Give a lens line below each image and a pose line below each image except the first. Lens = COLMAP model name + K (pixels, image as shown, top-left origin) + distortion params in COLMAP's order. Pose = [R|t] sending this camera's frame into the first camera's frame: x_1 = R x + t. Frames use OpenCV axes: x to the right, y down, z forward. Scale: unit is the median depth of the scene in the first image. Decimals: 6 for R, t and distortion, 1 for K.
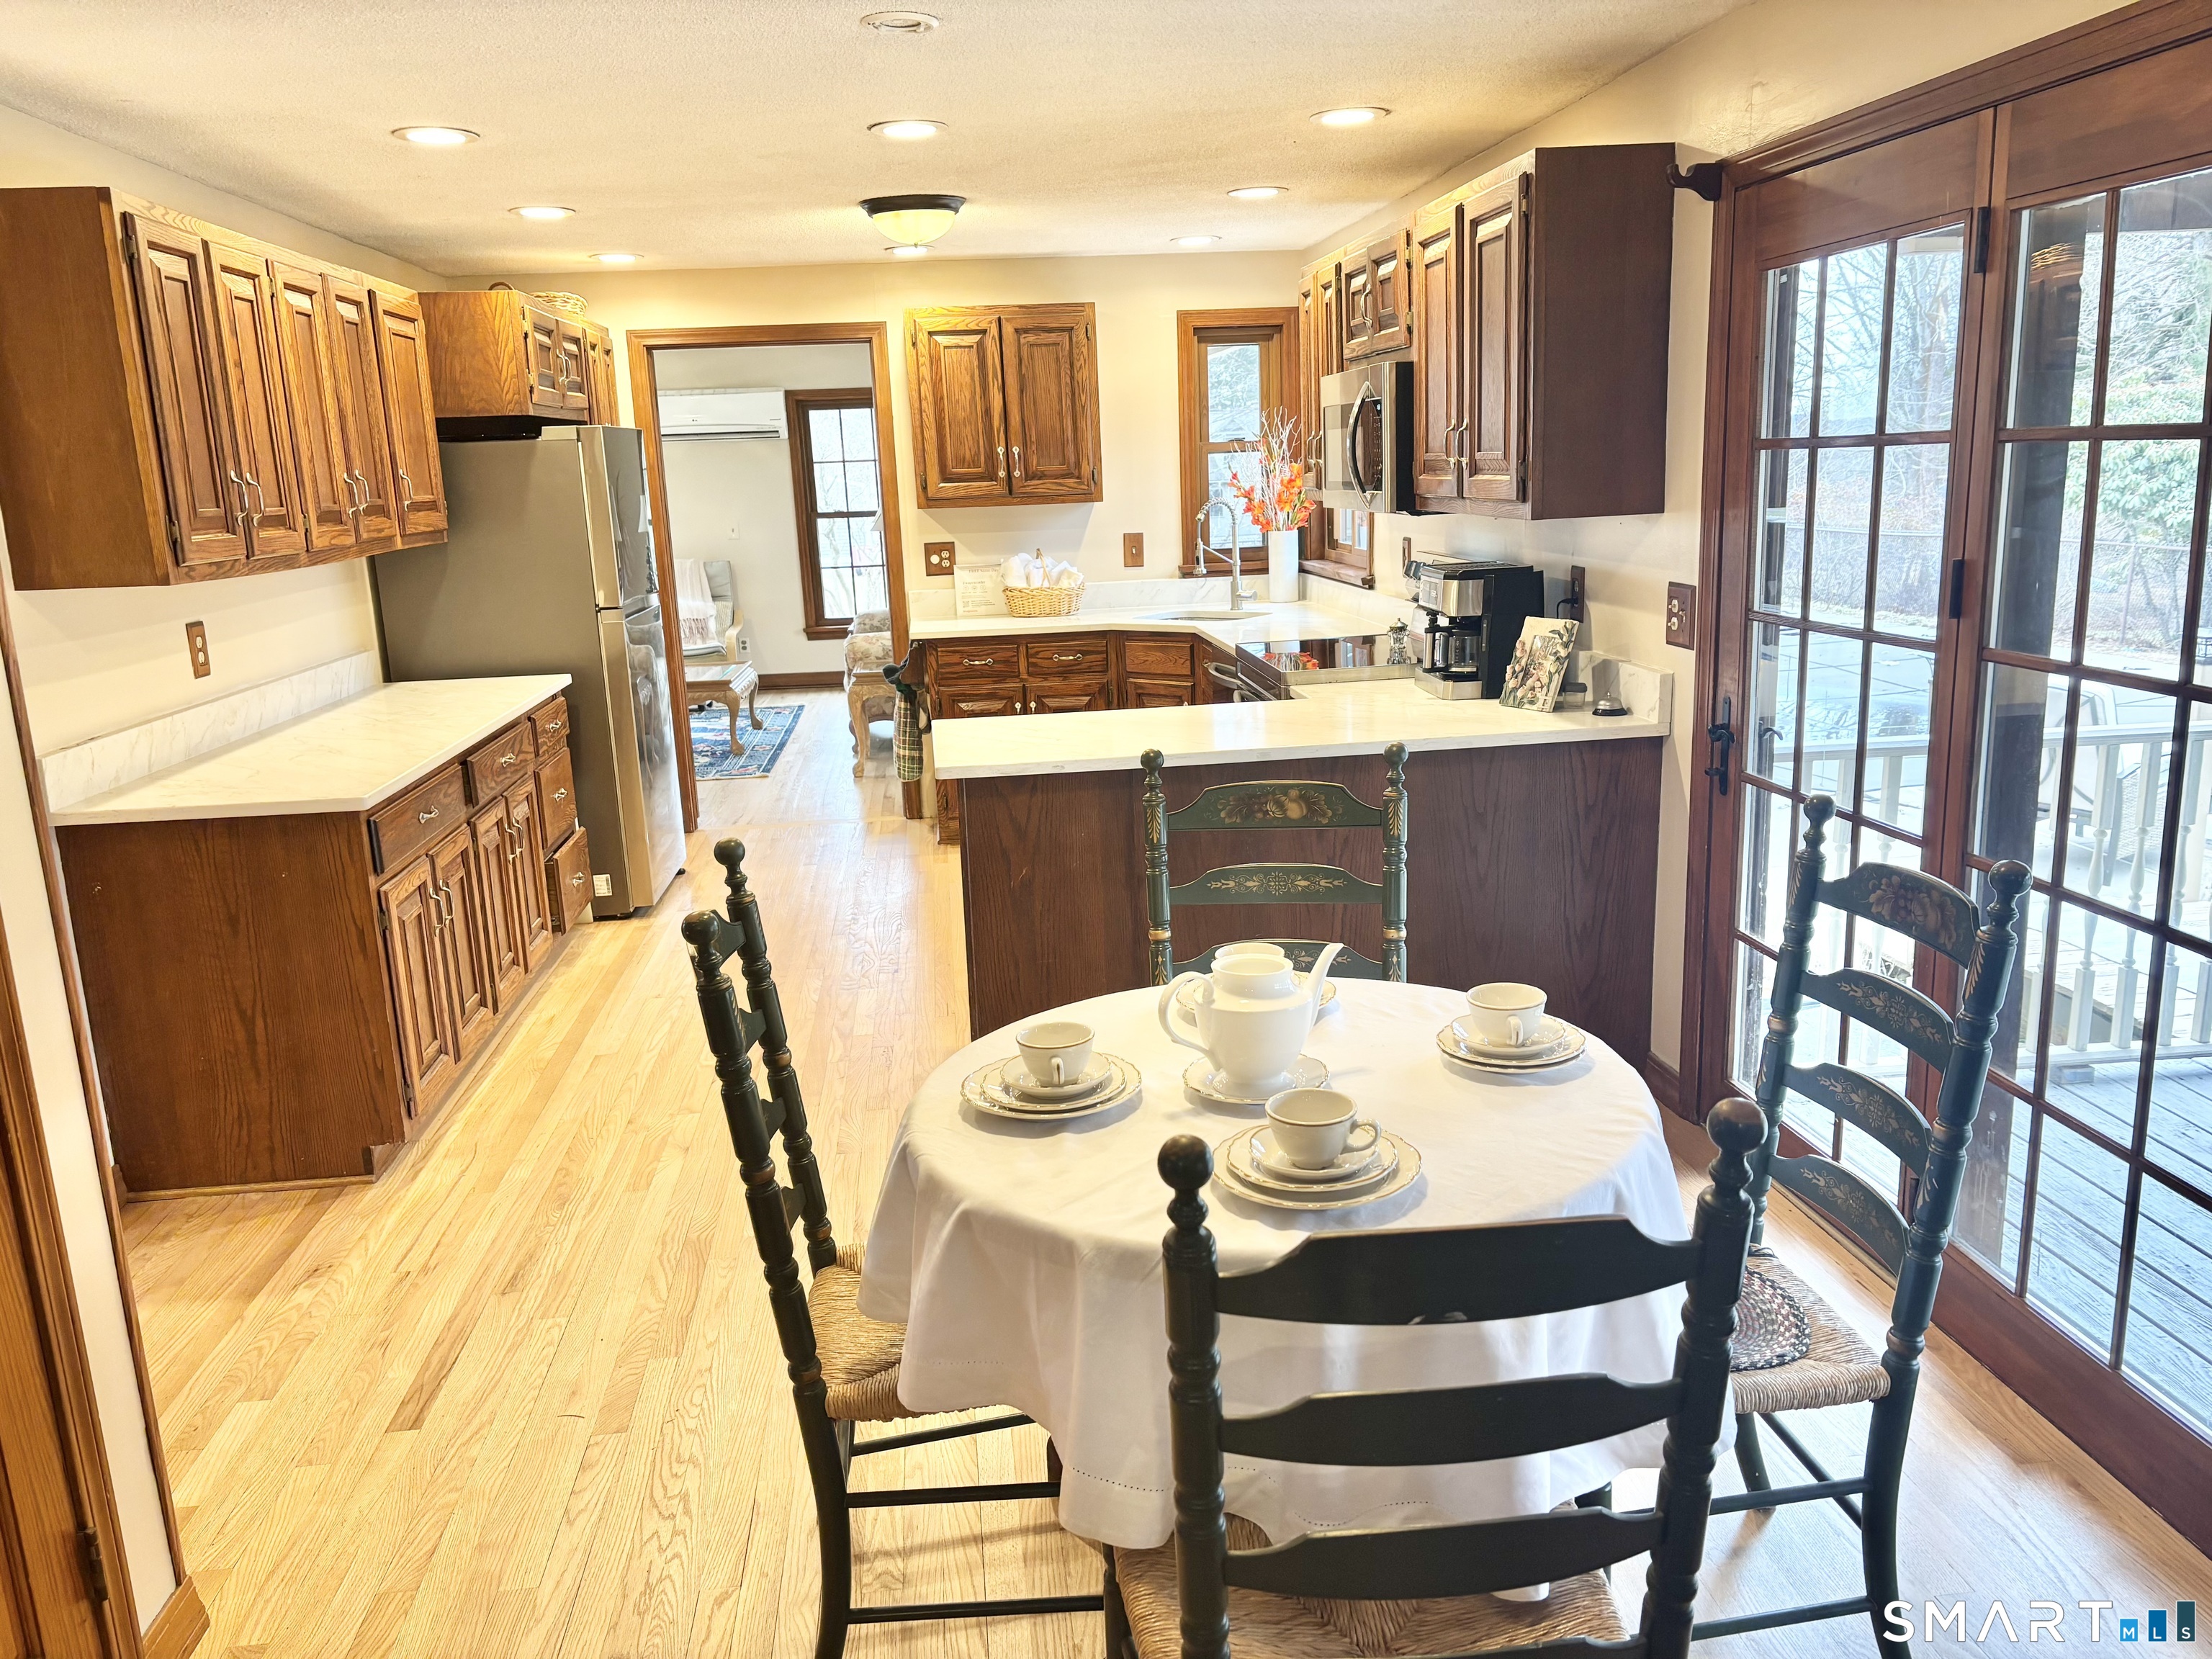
lens RADIAL K [[1663.6, 0, 1106.4], [0, 1663.6, 831.5], [0, 0, 1]] dist [0.056083, -0.066783]
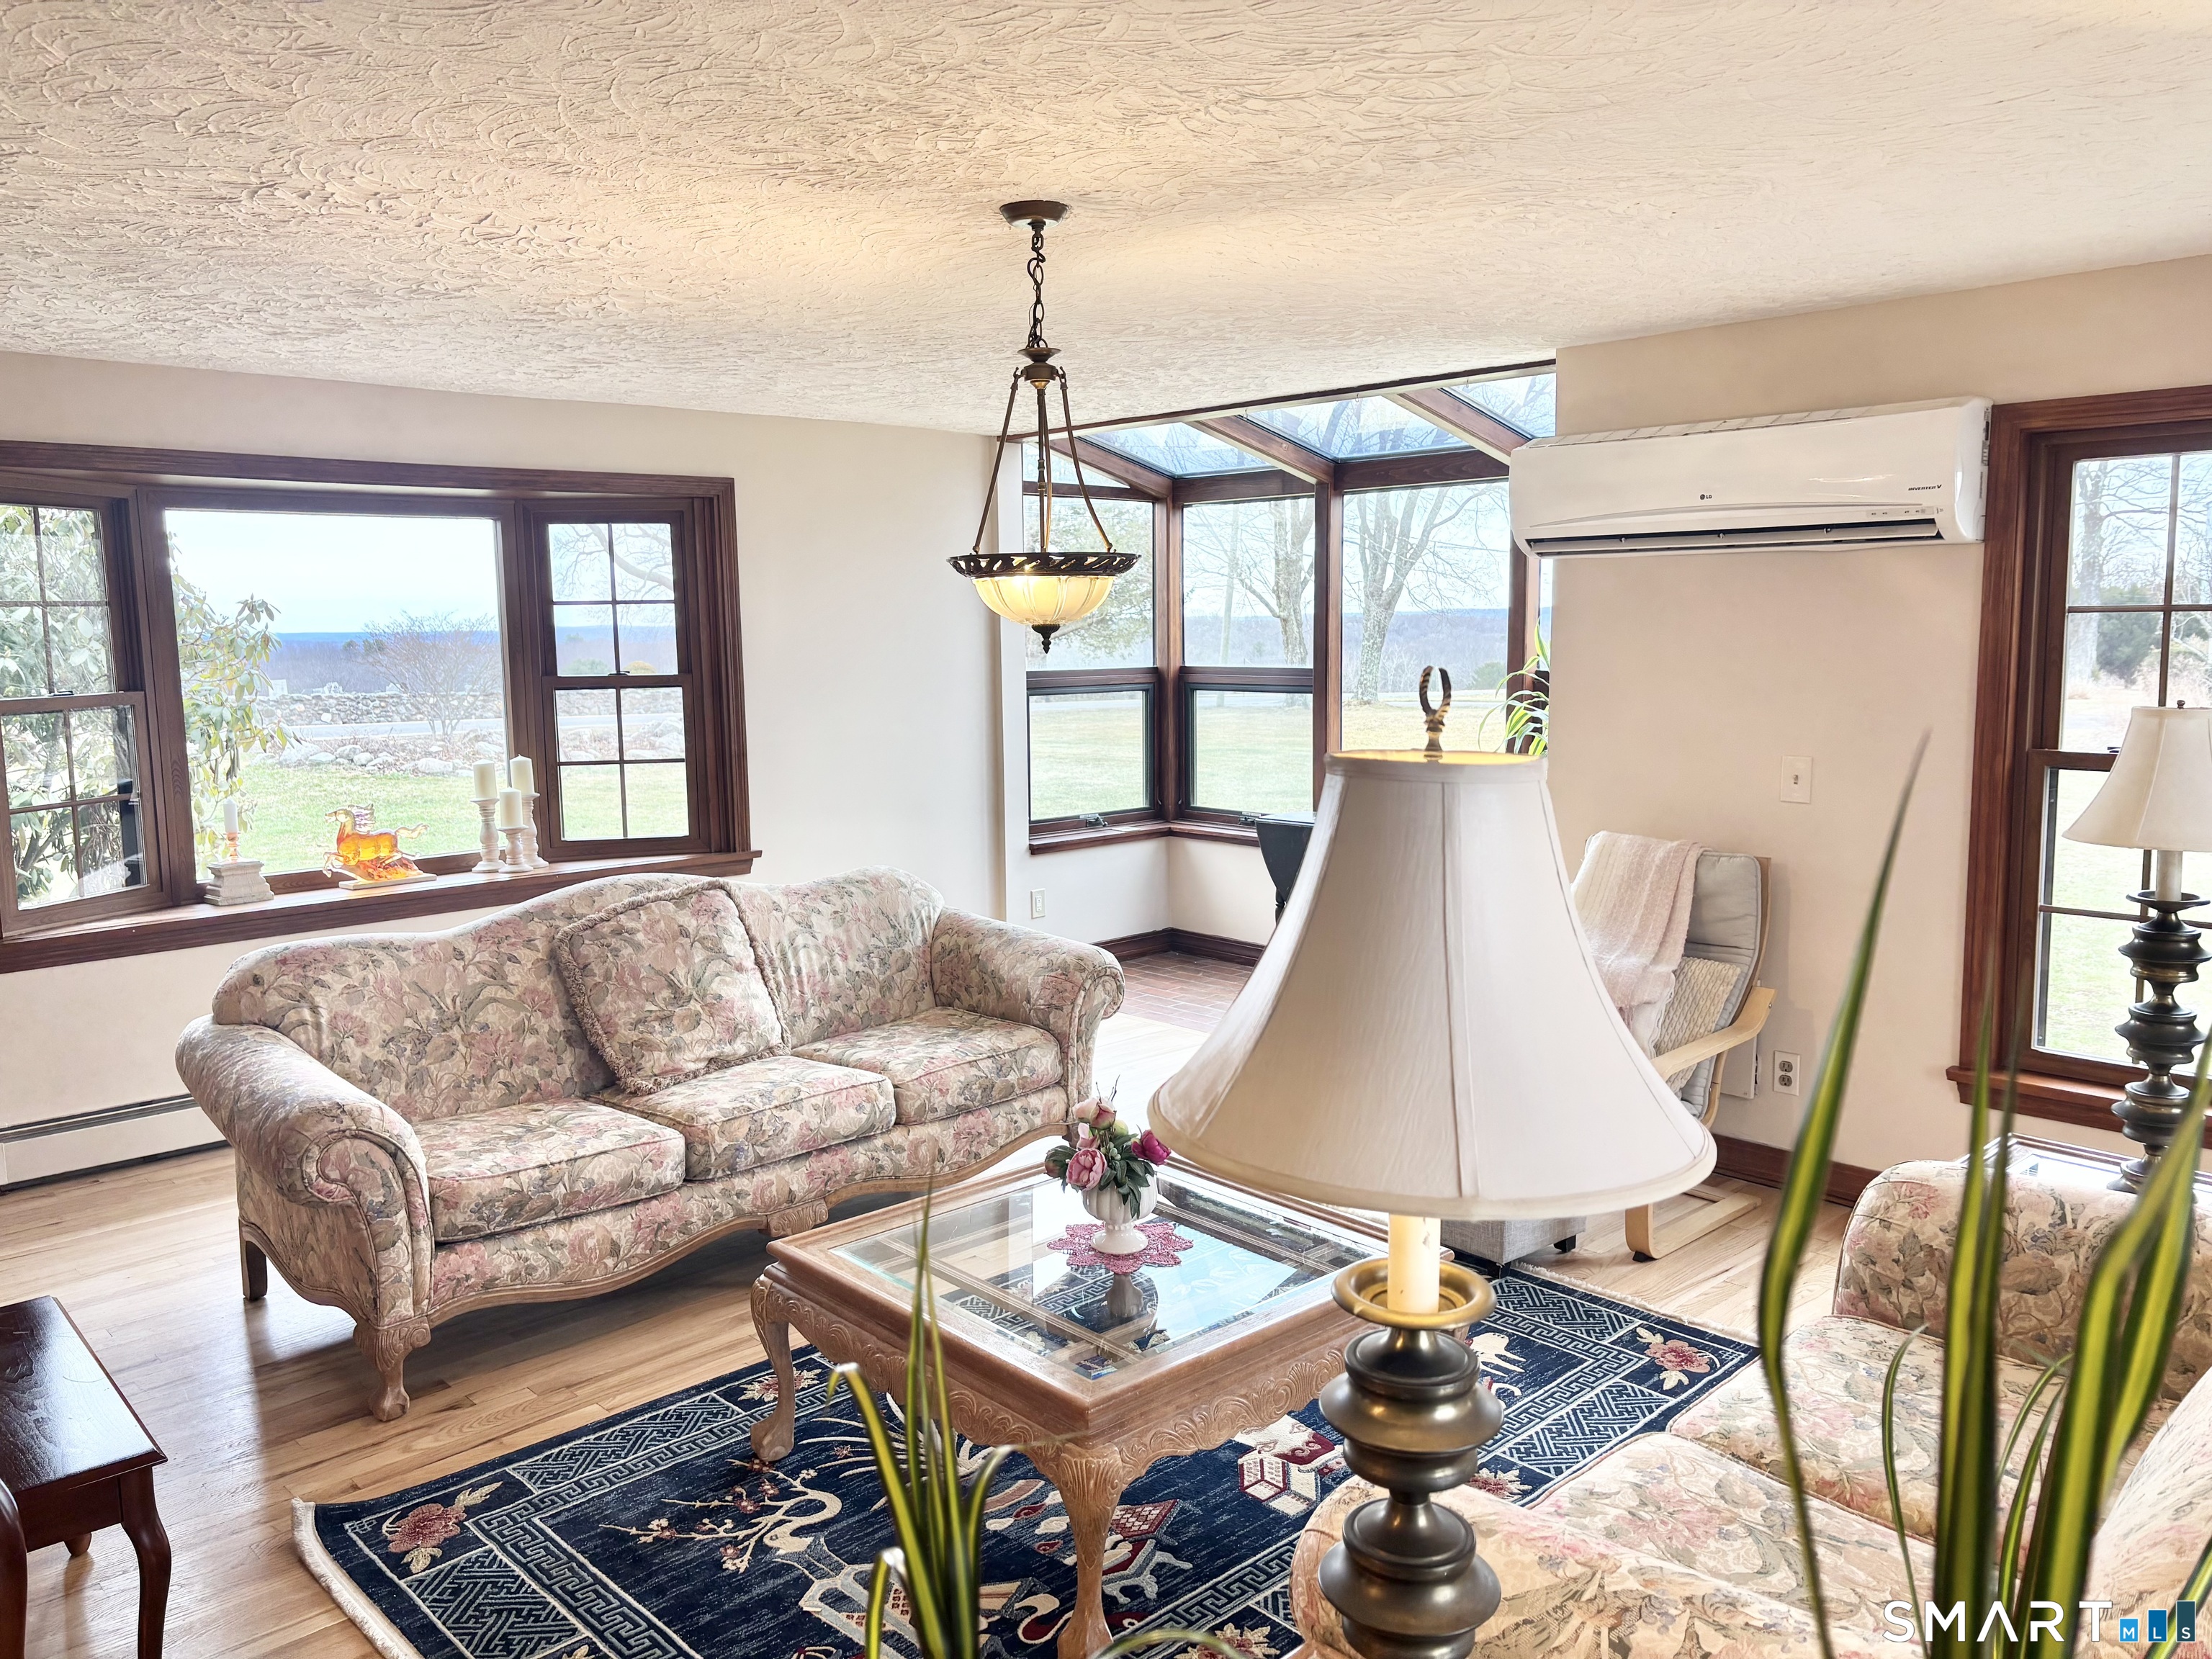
lens RADIAL K [[1663.6, 0, 1090.7], [0, 1663.6, 829.7], [0, 0, 1]] dist [0.056083, -0.066783]
pose [[0.605919, 0.128898, -0.785015, -0.074793], [-0.186740, 0.982260, 0.017149, -0.584207], [0.773299, 0.136202, 0.619240, 2.569023]]
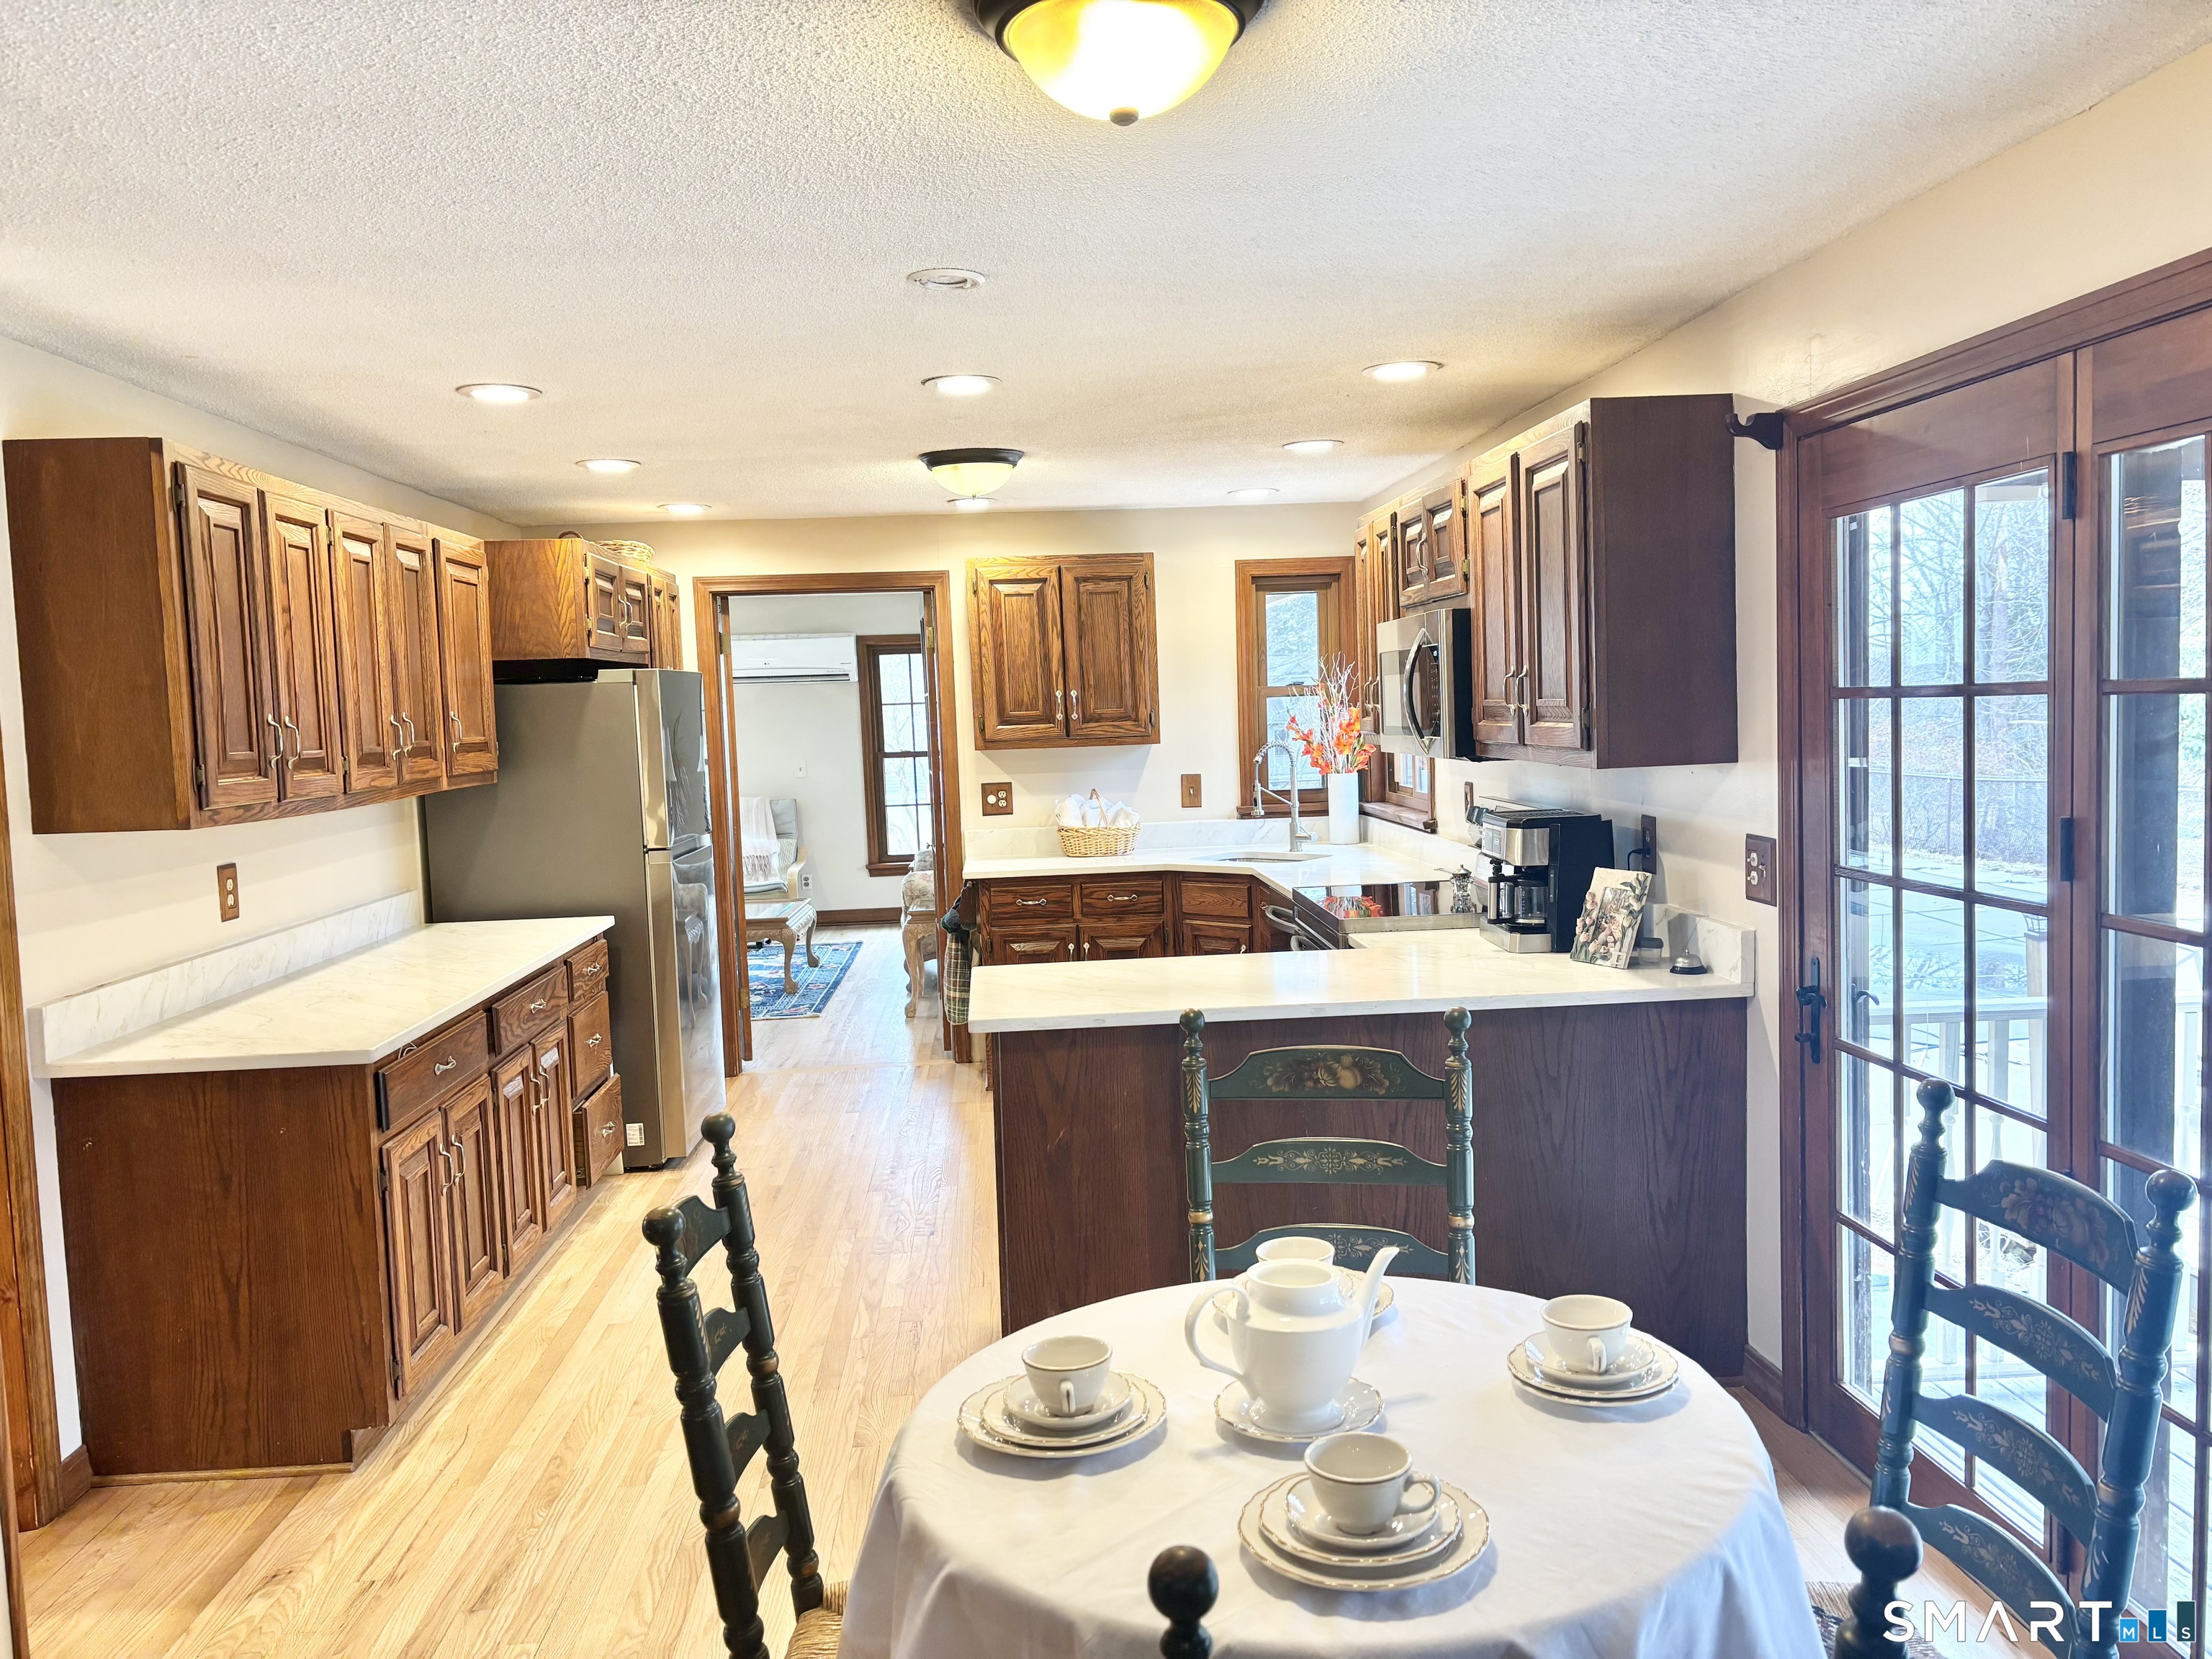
lens RADIAL K [[1663.6, 0, 1116.8], [0, 1663.6, 832.8], [0, 0, 1]] dist [0.056083, -0.066783]
pose [[0.999386, 0.006381, -0.034444, 0.012736], [-0.011125, 0.990180, -0.139357, -0.013721], [0.033216, 0.139654, 0.989643, 0.050518]]
